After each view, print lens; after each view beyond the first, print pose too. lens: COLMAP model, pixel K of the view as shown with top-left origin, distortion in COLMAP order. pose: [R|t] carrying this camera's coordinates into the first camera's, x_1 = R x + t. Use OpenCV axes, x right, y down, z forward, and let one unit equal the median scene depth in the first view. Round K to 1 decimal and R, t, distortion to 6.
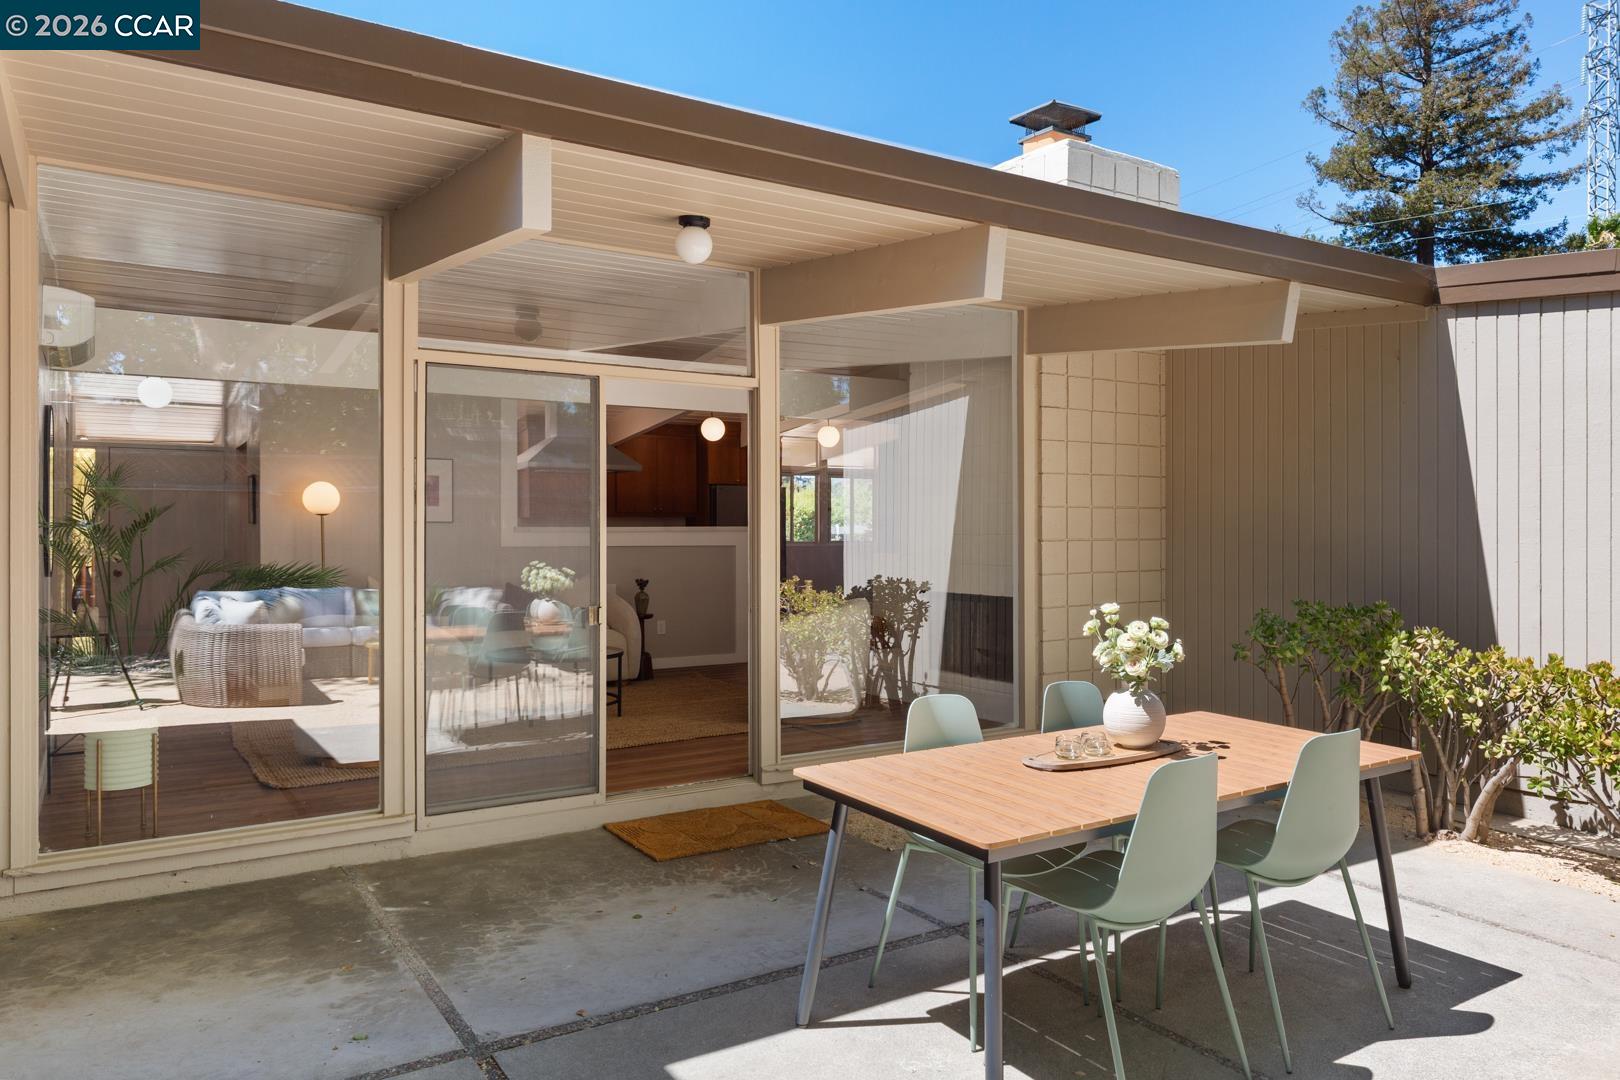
lens RADIAL K [[1089.8, 0, 829.6], [0, 1089.8, 536.5], [0, 0, 1]] dist [0.002076, -0.003181]
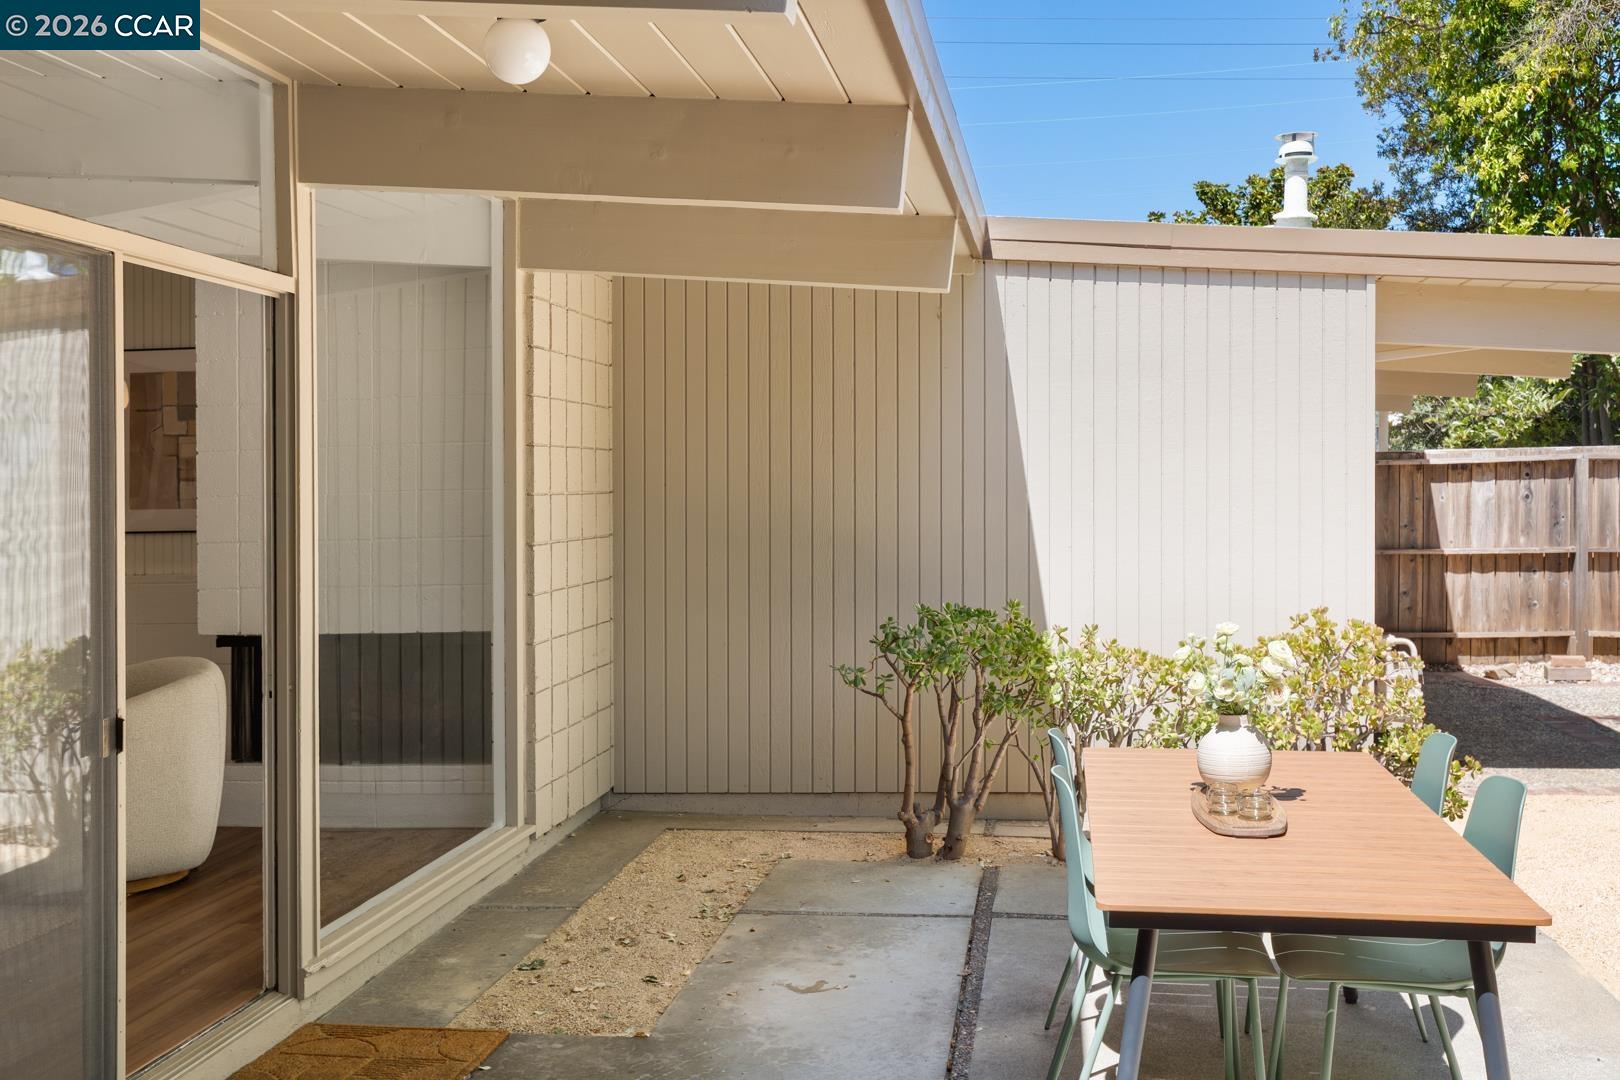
lens RADIAL K [[1549.9, 0, 810.0], [0, 1549.9, 540.0], [0, 0, 1]] dist [0.002338, 0.000147]
pose [[0.672178, -0.040063, 0.739305, -0.299125], [0.029752, 0.999190, 0.027095, -0.015238], [-0.739792, 0.003783, 0.672825, 0.168028]]
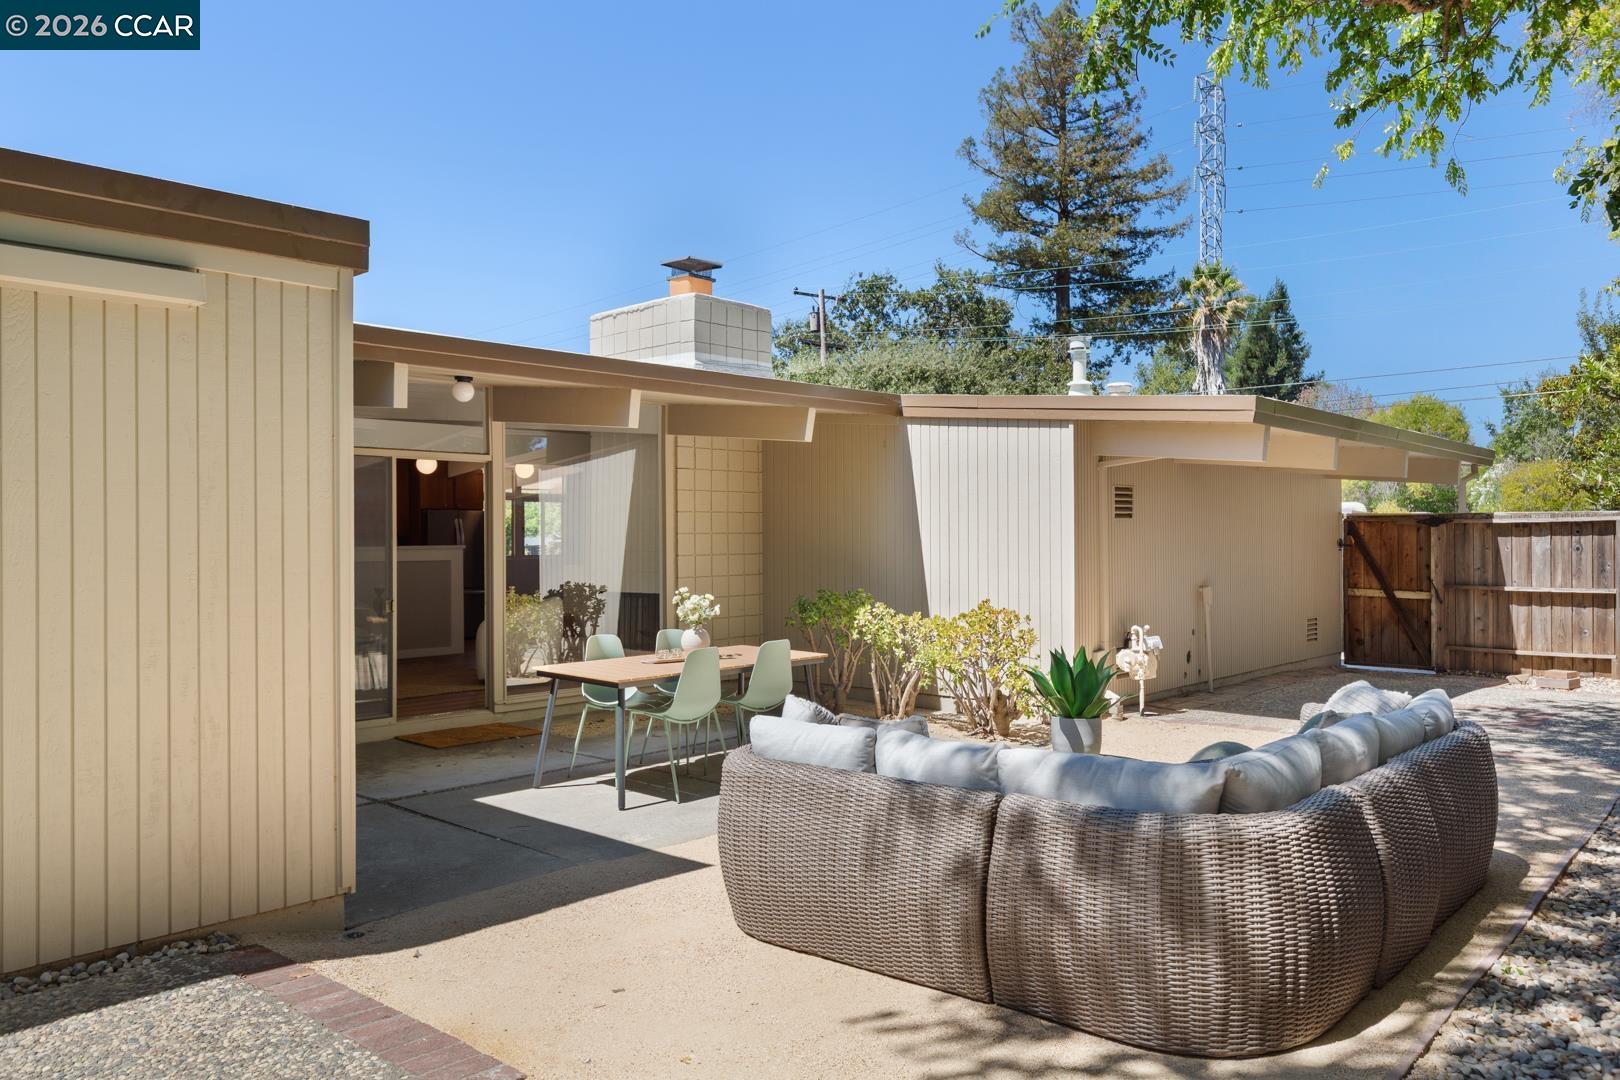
lens RADIAL K [[1124.9, 0, 810.6], [0, 1124.9, 538.9], [0, 0, 1]] dist [-0.004152, -0.002338]
pose [[0.965859, -0.004634, 0.259027, -0.025416], [0.006413, 0.999961, -0.006025, -0.006729], [-0.258989, 0.007480, 0.965851, -0.423017]]
